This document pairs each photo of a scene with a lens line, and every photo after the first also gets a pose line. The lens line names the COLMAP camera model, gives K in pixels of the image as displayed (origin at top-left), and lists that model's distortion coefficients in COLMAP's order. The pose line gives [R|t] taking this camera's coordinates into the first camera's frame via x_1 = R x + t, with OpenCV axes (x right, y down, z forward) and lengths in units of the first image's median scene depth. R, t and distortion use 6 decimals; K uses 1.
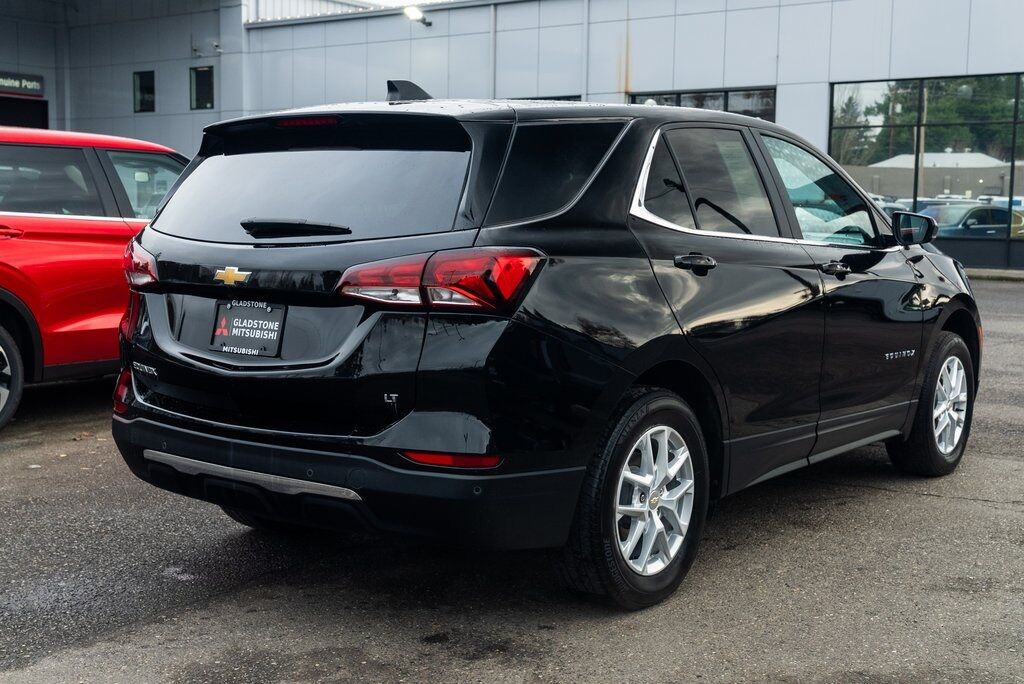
lens RADIAL K [[1294.7, 0, 518.0], [0, 1294.7, 338.0], [0, 0, 1]] dist [0.004349, 0.000000]
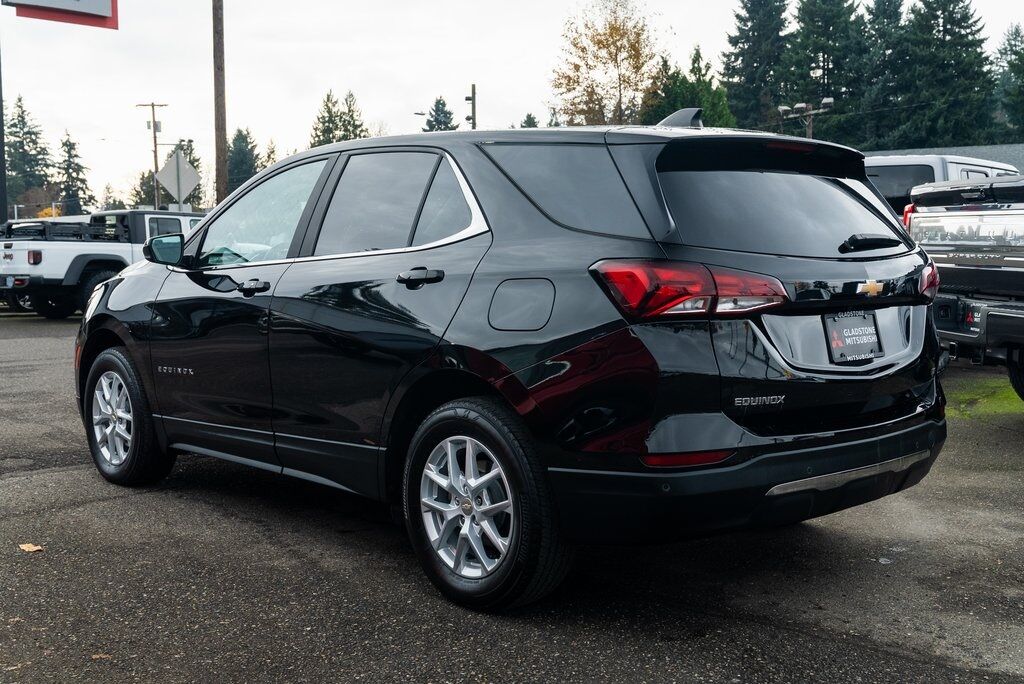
lens RADIAL K [[1183.9, 0, 513.6], [0, 1183.9, 344.3], [0, 0, 1]] dist [0.011300, 0.000000]
pose [[0.145573, -0.090660, 0.985185, -1.239652], [0.103799, 0.991696, 0.075922, -0.106617], [-0.983887, 0.091208, 0.153775, 1.138134]]
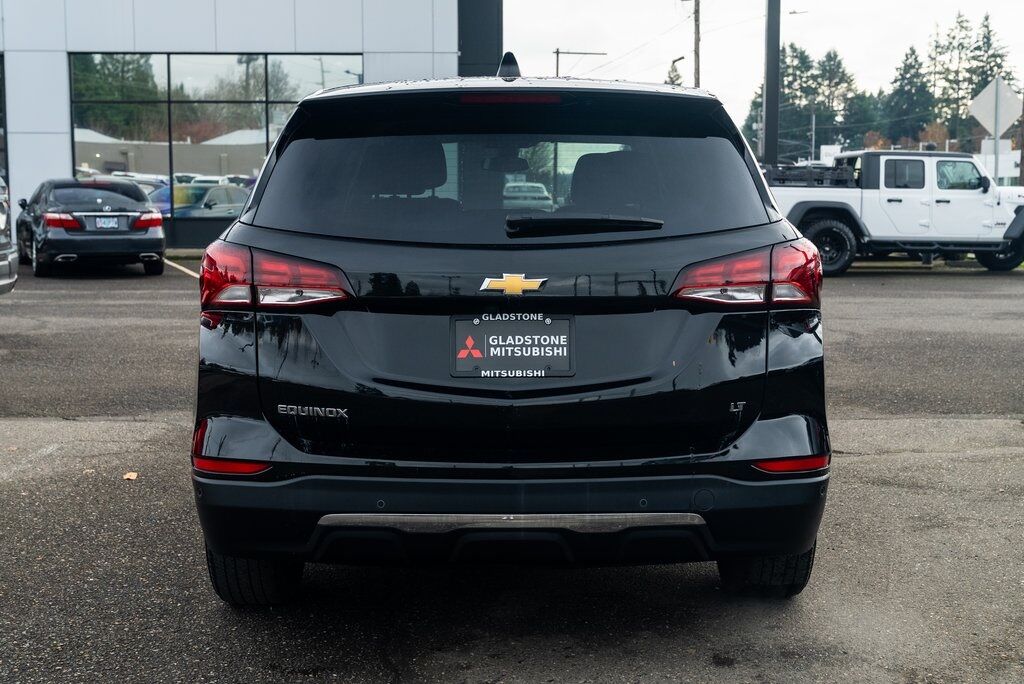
lens RADIAL K [[1368.4, 0, 502.3], [0, 1368.4, 342.7], [0, 0, 1]] dist [0.016935, 0.000000]
pose [[0.784816, -0.079362, 0.614627, -0.762481], [0.069771, 0.996776, 0.039615, -0.045458], [-0.615789, 0.011793, 0.787823, 0.313229]]
